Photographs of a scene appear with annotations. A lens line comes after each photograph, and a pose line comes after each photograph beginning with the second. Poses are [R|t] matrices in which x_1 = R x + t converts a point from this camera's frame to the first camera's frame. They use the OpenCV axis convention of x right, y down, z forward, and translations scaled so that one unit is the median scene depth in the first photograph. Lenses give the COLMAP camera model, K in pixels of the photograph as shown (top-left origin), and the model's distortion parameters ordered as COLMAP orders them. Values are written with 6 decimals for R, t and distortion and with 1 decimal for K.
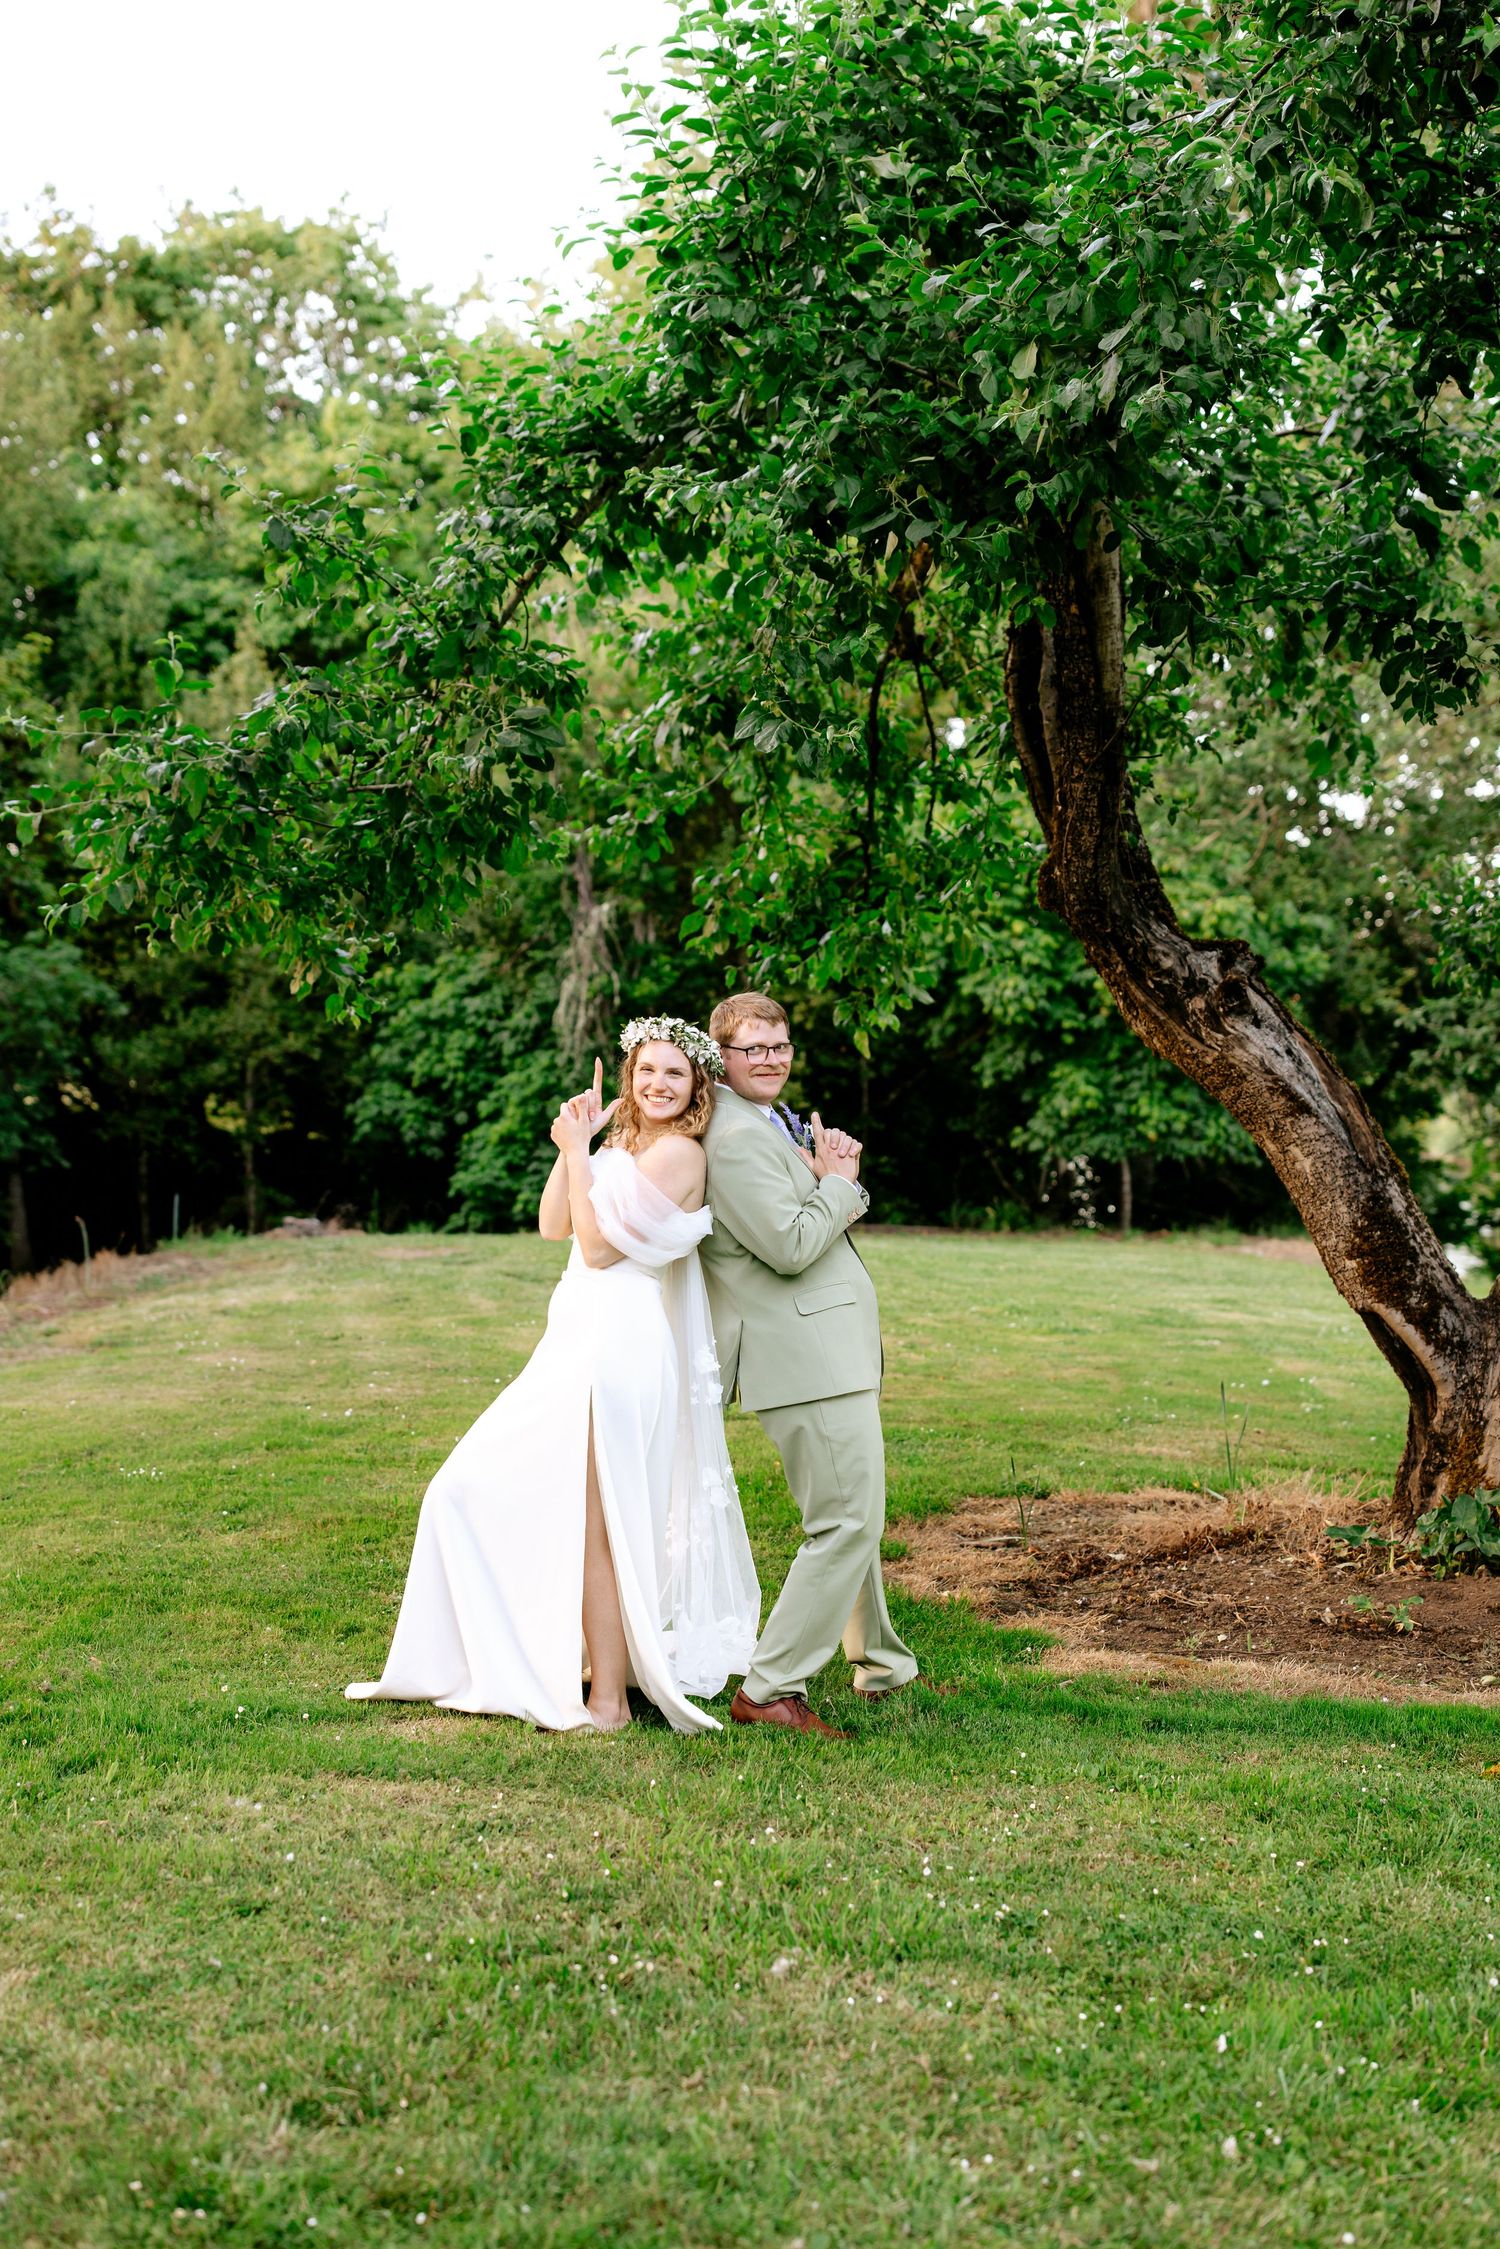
lens RADIAL K [[2735.0, 0, 675.9], [0, 2735.0, 1181.1], [0, 0, 1]] dist [-0.008548, 0.003682]
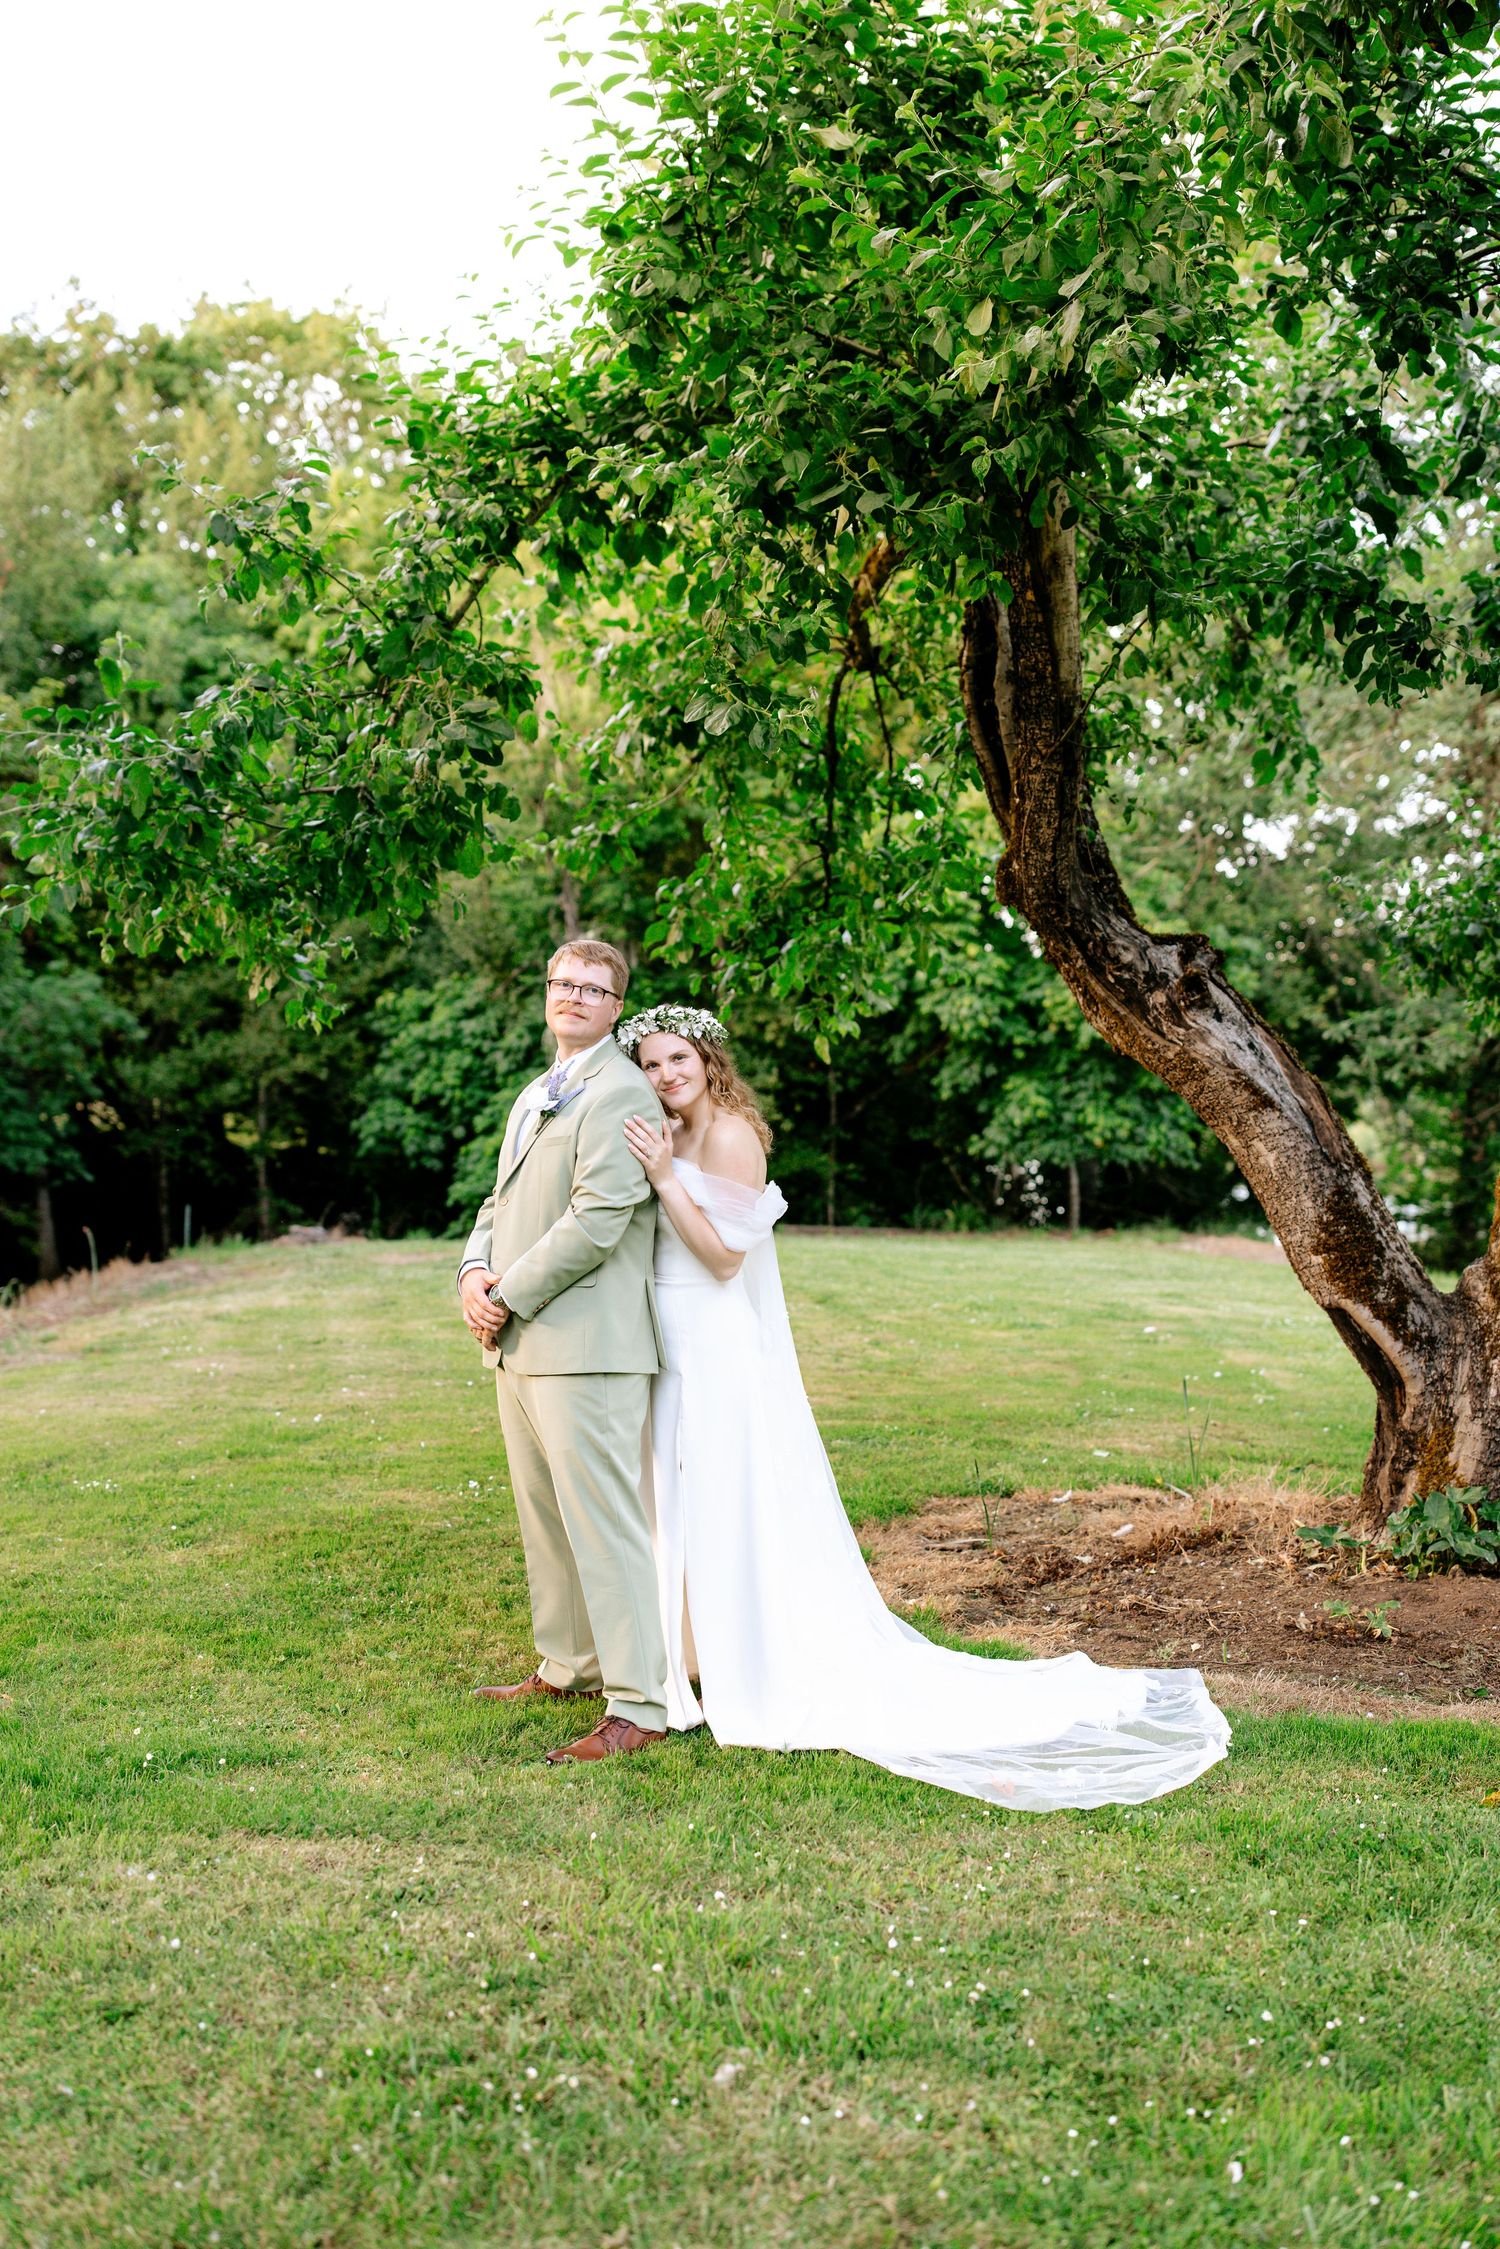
lens RADIAL K [[2462.3, 0, 744.3], [0, 2462.3, 1153.2], [0, 0, 1]] dist [-0.001480, -0.016251]
pose [[0.999448, -0.009857, 0.031722, 0.011136], [0.010330, 0.999837, -0.014788, 0.002628], [-0.031572, 0.015108, 0.999387, 0.105054]]
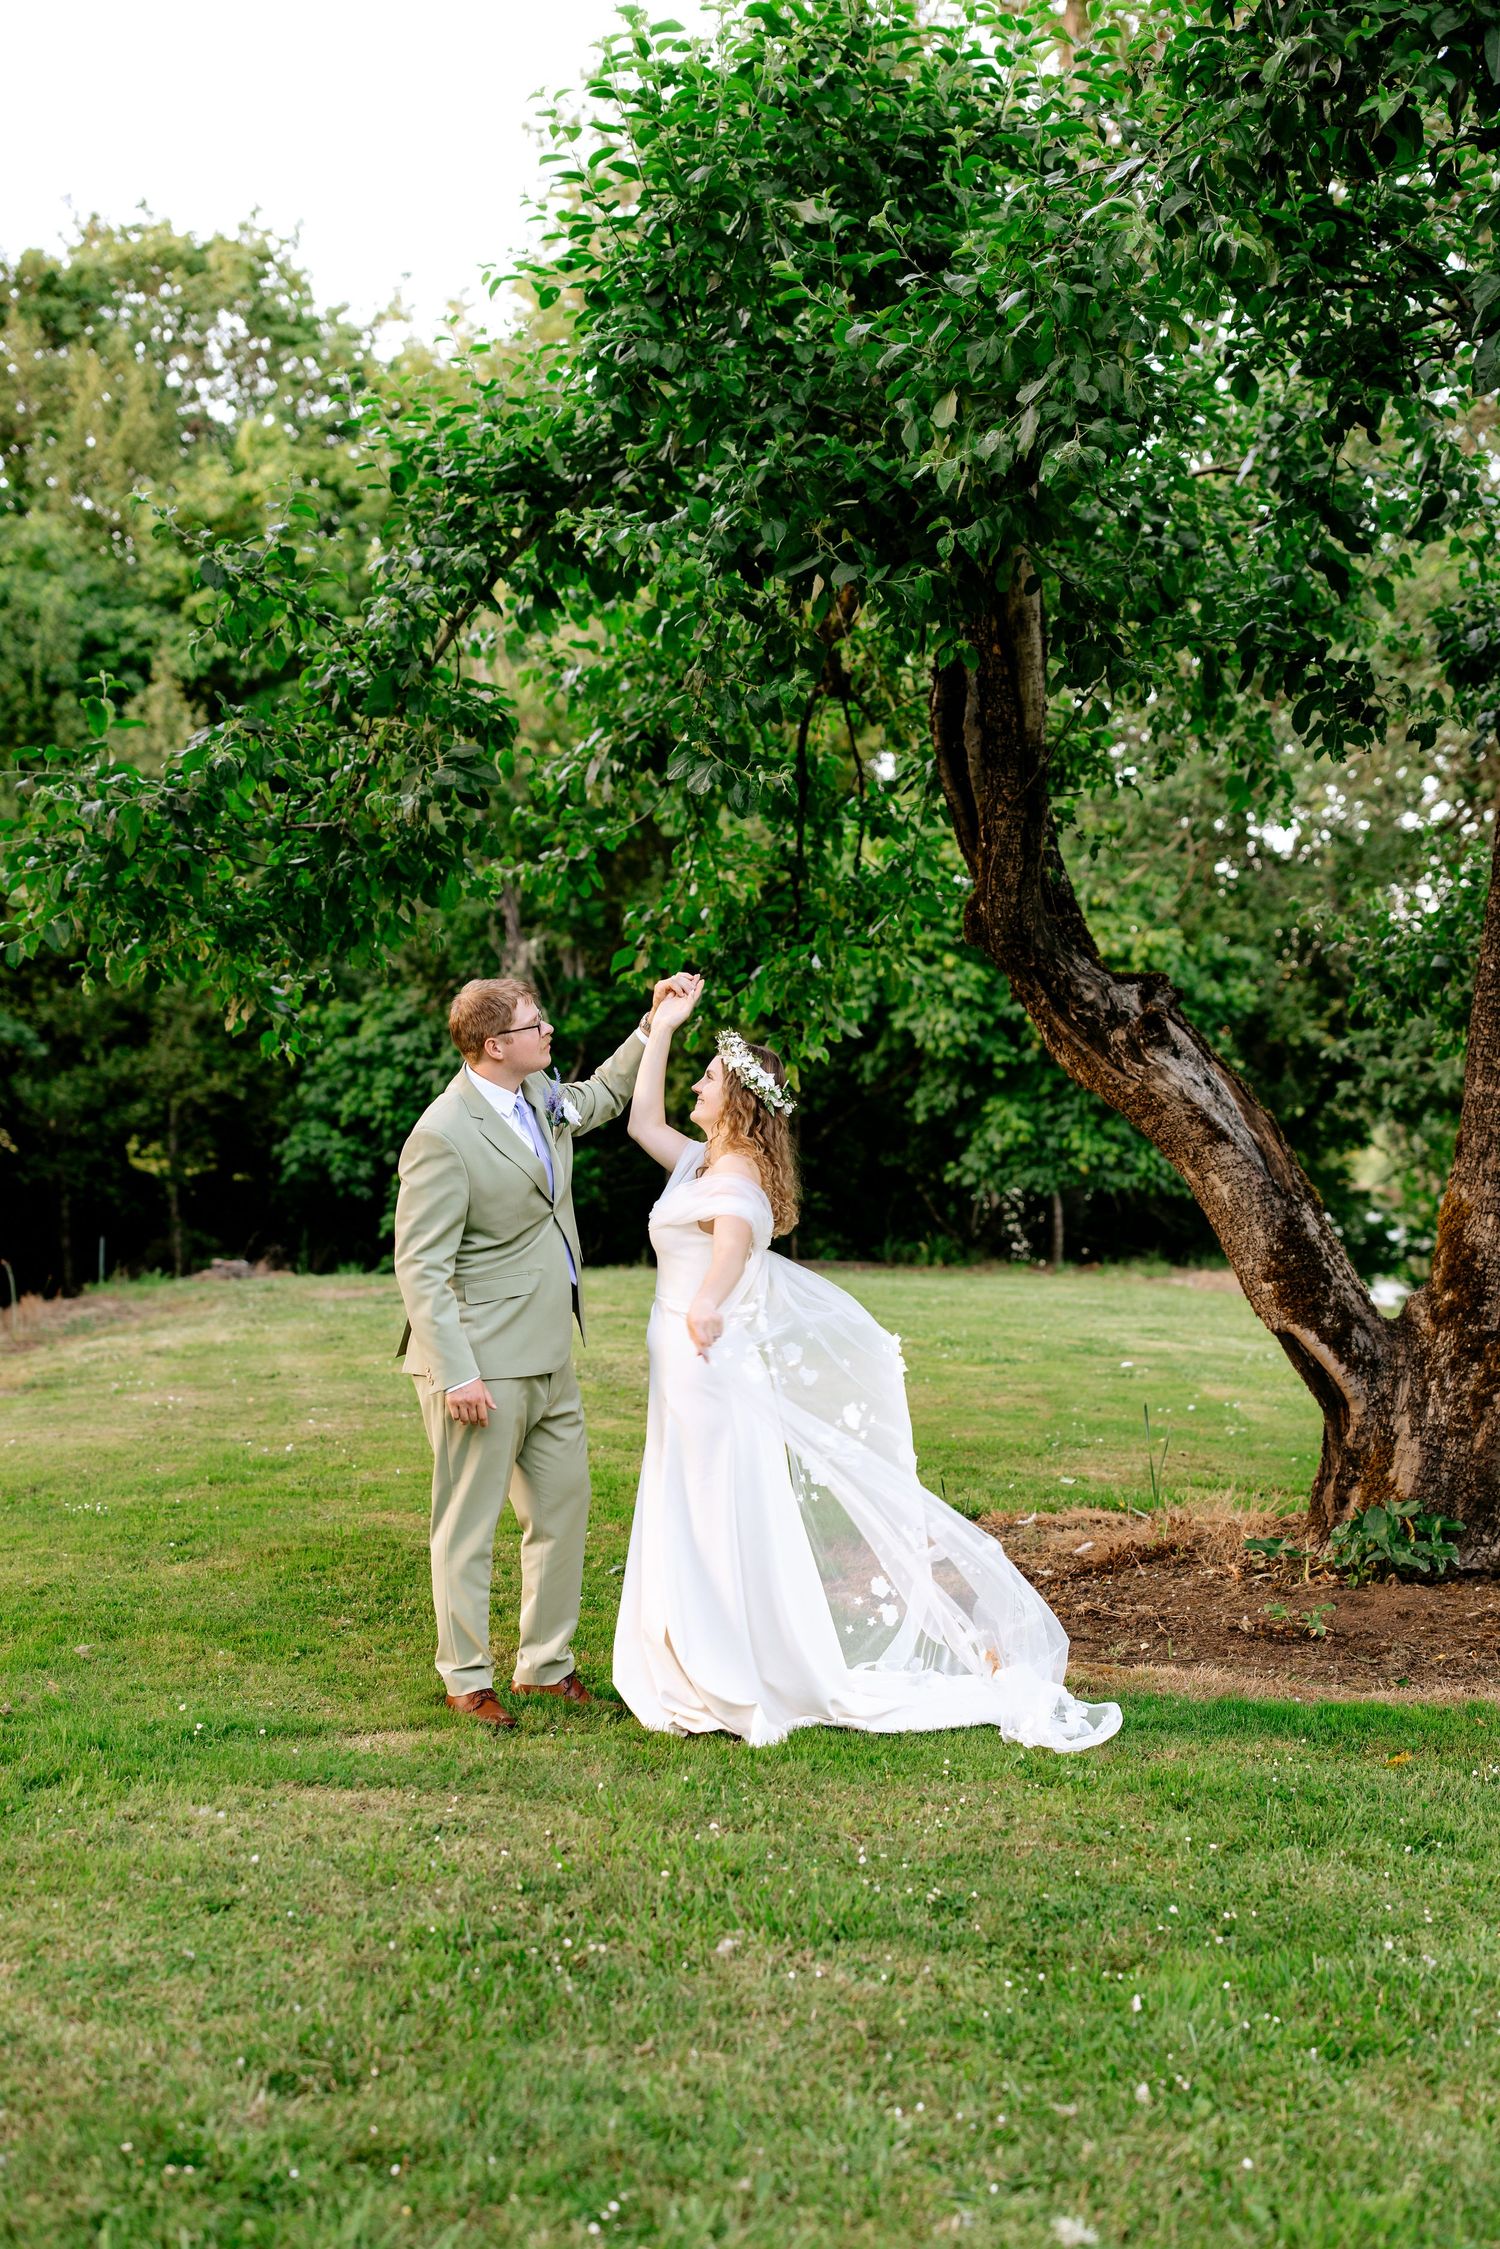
lens RADIAL K [[2771.5, 0, 752.7], [0, 2771.5, 1307.5], [0, 0, 1]] dist [-0.005927, 0.005681]
pose [[0.998562, -0.011657, 0.052318, -0.002228], [0.010004, 0.999446, 0.031744, 0.002701], [-0.052659, -0.031175, 0.998126, -0.033031]]
